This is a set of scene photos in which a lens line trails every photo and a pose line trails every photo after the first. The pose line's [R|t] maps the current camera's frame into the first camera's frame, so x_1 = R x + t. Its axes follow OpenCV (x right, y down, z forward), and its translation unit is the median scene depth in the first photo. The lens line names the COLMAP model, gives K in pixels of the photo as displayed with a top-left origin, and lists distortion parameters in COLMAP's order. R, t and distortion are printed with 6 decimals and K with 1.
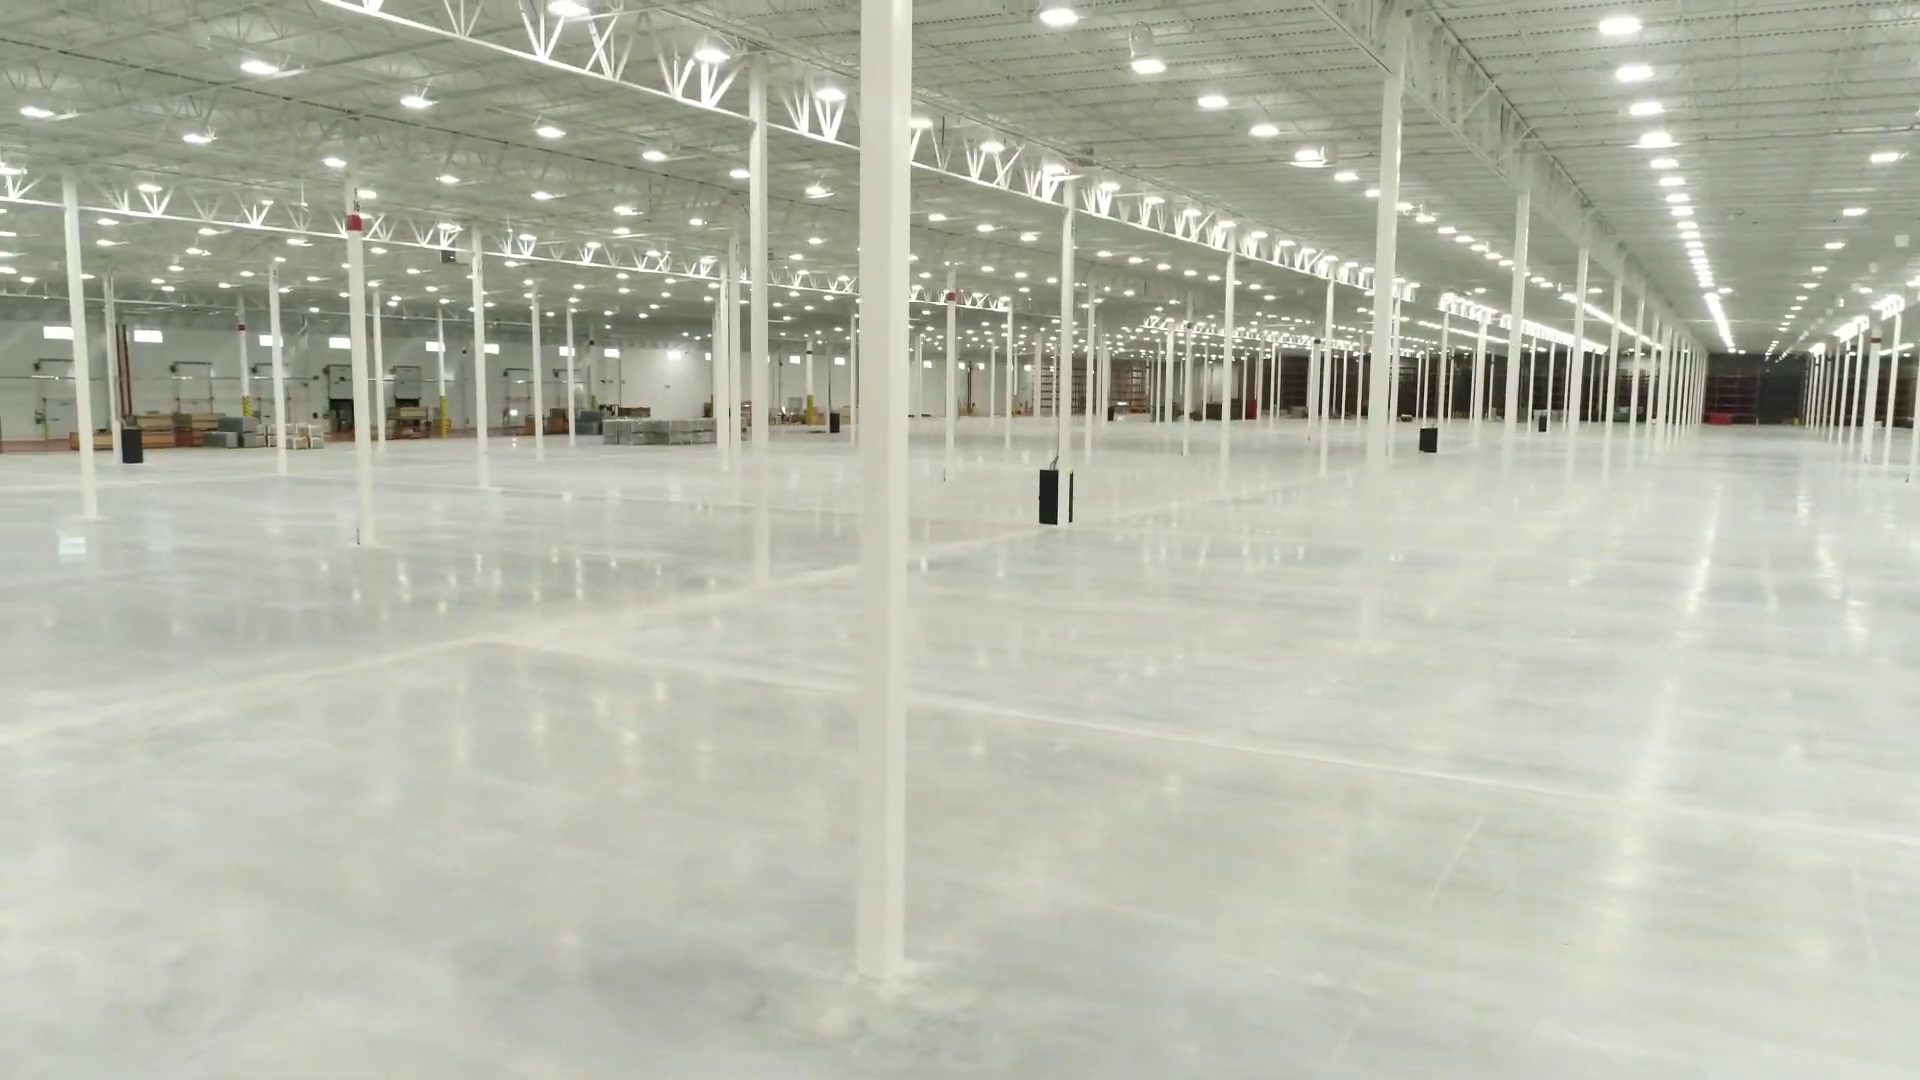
lens RADIAL K [[1367.6, 0, 960.0], [0, 1367.6, 540.0], [0, 0, 1]] dist [0.004572, -0.002677]
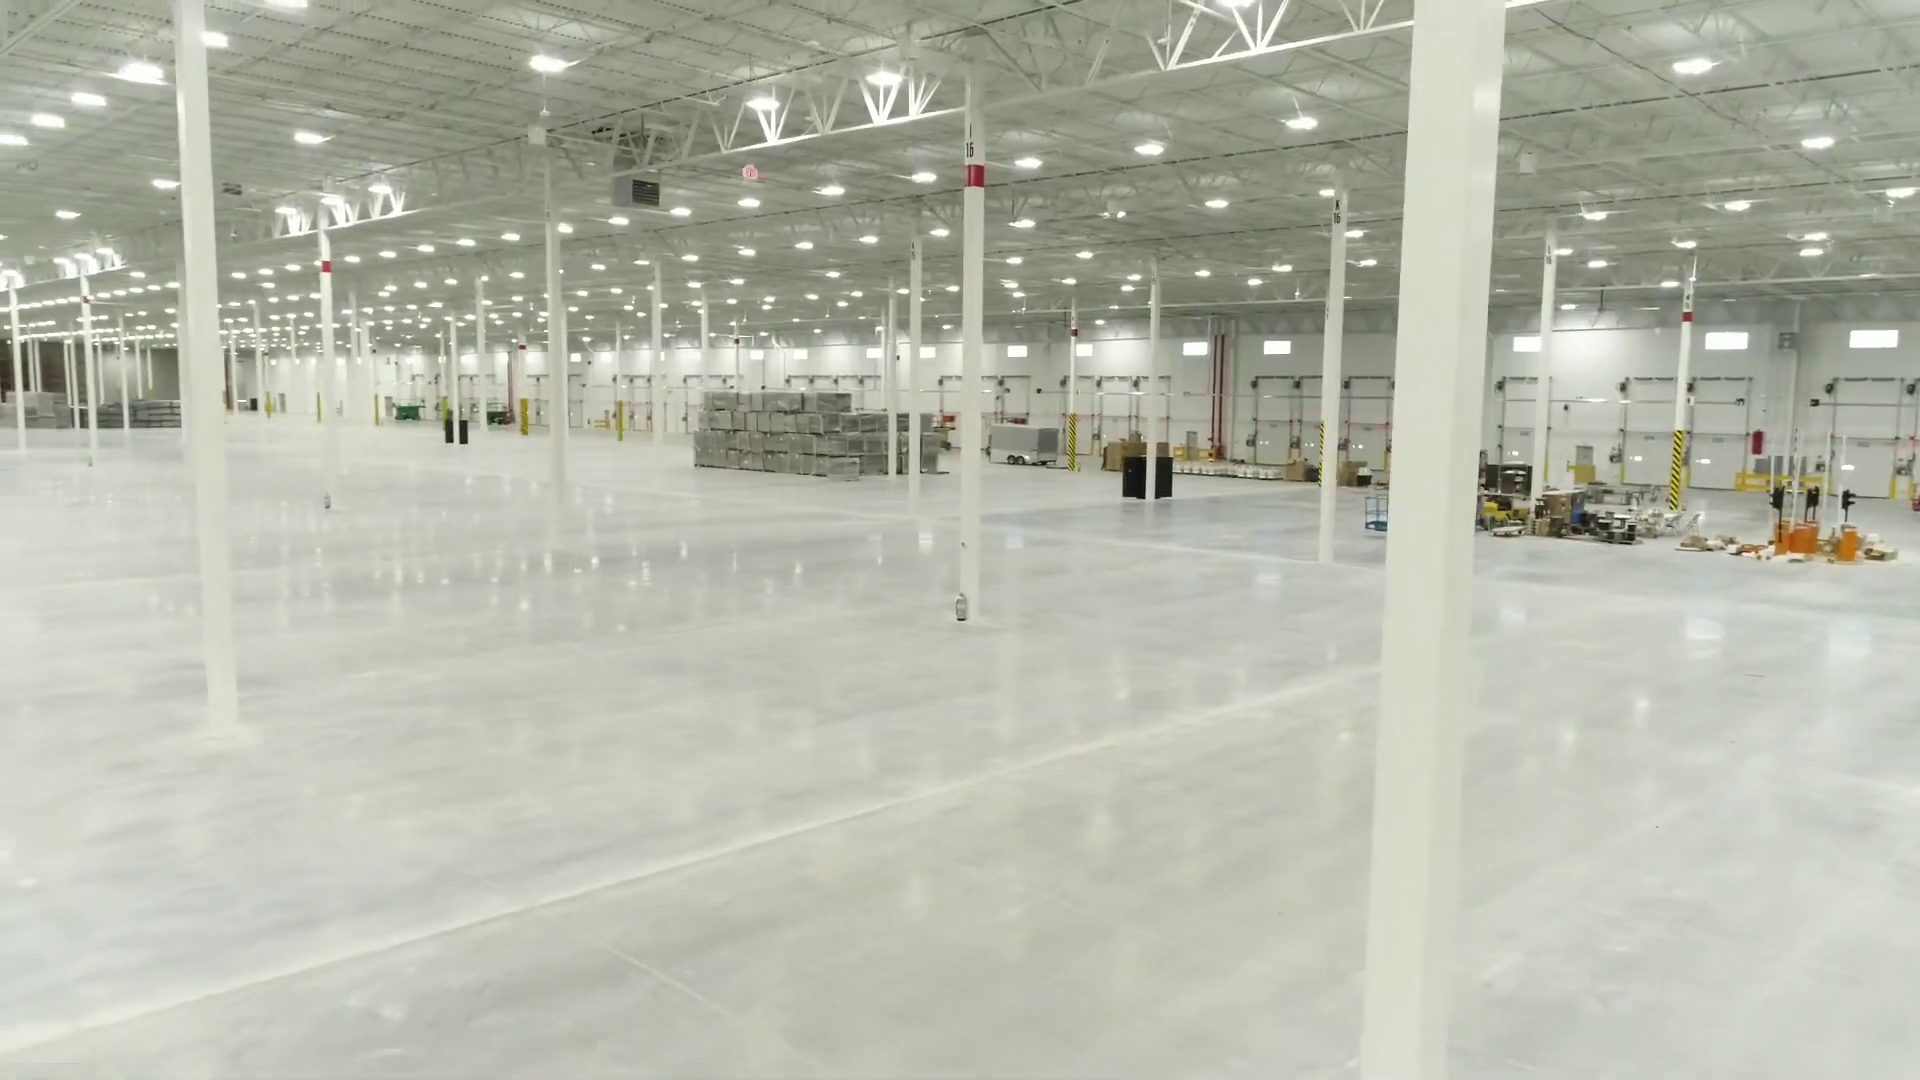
lens RADIAL K [[1367.6, 0, 960.0], [0, 1367.6, 540.0], [0, 0, 1]] dist [0.004572, -0.002677]
pose [[-0.236773, 0.070259, -0.969021, 0.904022], [-0.125967, 0.986743, 0.102323, -0.153584], [0.963364, 0.146292, -0.224784, 1.547146]]
